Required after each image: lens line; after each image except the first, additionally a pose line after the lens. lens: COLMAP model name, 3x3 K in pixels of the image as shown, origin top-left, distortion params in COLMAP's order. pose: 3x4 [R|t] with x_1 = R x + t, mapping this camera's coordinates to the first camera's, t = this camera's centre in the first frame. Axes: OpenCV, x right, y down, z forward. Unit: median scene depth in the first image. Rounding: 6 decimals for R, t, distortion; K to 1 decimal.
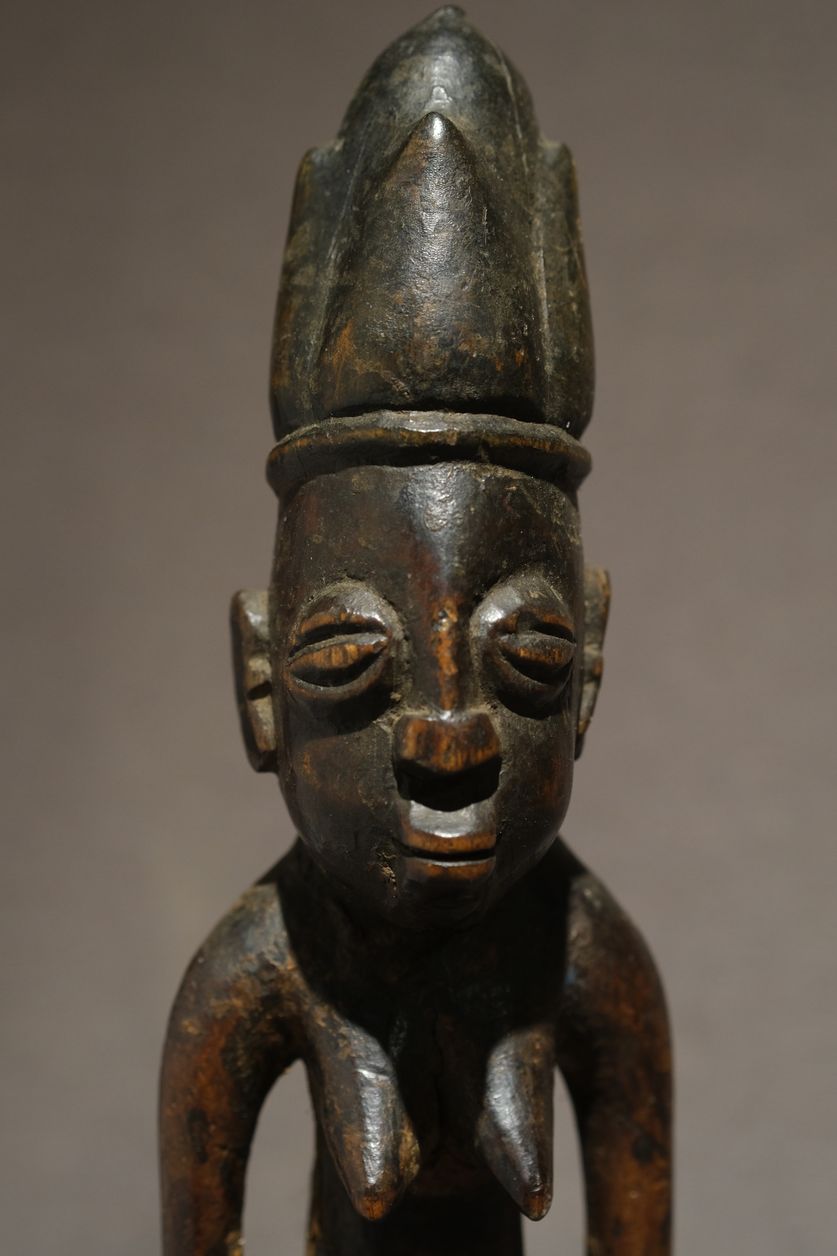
lens RADIAL K [[3889.0, 0, 418.5], [0, 3889.0, 628.0], [0, 0, 1]] dist [0.106444, 2.557608]
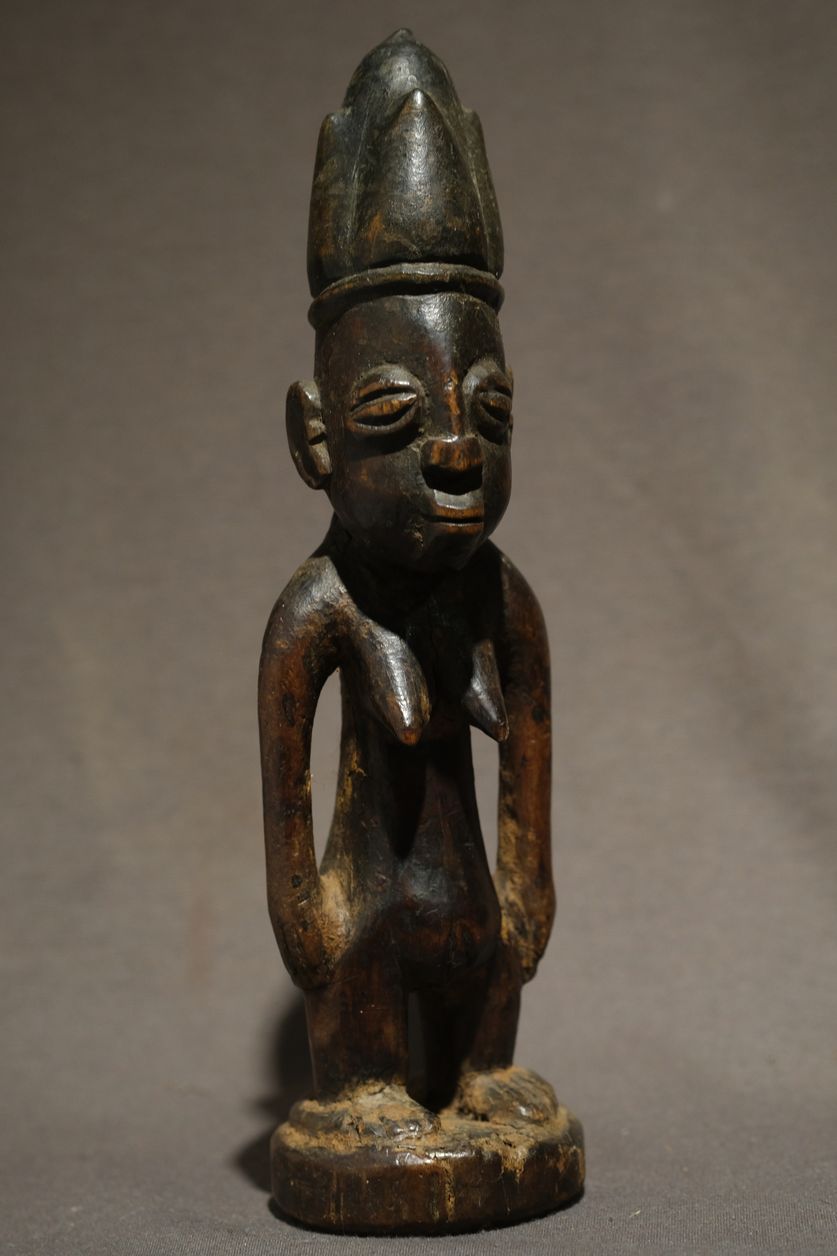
lens RADIAL K [[3569.9, 0, 418.5], [0, 3569.9, 628.0], [0, 0, 1]] dist [0.138791, -0.380759]
pose [[0.975079, -0.040482, 0.218134, -0.344335], [0.044392, 0.998929, -0.013052, 0.121884], [-0.217372, 0.022411, 0.975831, -0.510620]]
